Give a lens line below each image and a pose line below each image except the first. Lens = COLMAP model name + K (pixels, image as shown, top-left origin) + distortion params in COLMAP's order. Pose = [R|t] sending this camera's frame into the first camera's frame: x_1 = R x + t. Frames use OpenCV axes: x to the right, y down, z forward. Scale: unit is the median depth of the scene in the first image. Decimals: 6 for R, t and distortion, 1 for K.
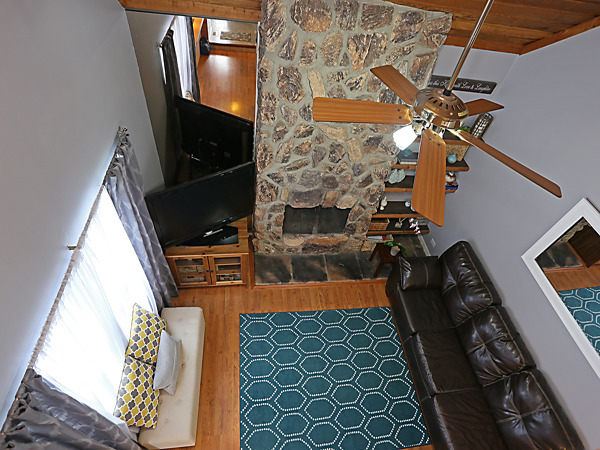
lens RADIAL K [[328.0, 0, 306.1], [0, 328.0, 224.1], [0, 0, 1]] dist [-0.031104, 0.000862]
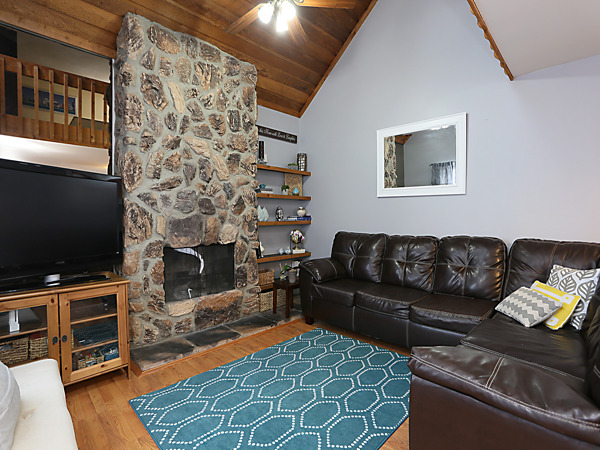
lens RADIAL K [[293.9, 0, 318.6], [0, 293.9, 224.9], [0, 0, 1]] dist [-0.042413, 0.012026]
pose [[0.774572, -0.161476, 0.611526, -0.240231], [0.533802, 0.685505, -0.495114, 0.589757], [-0.339255, 0.709935, 0.617169, 0.398003]]
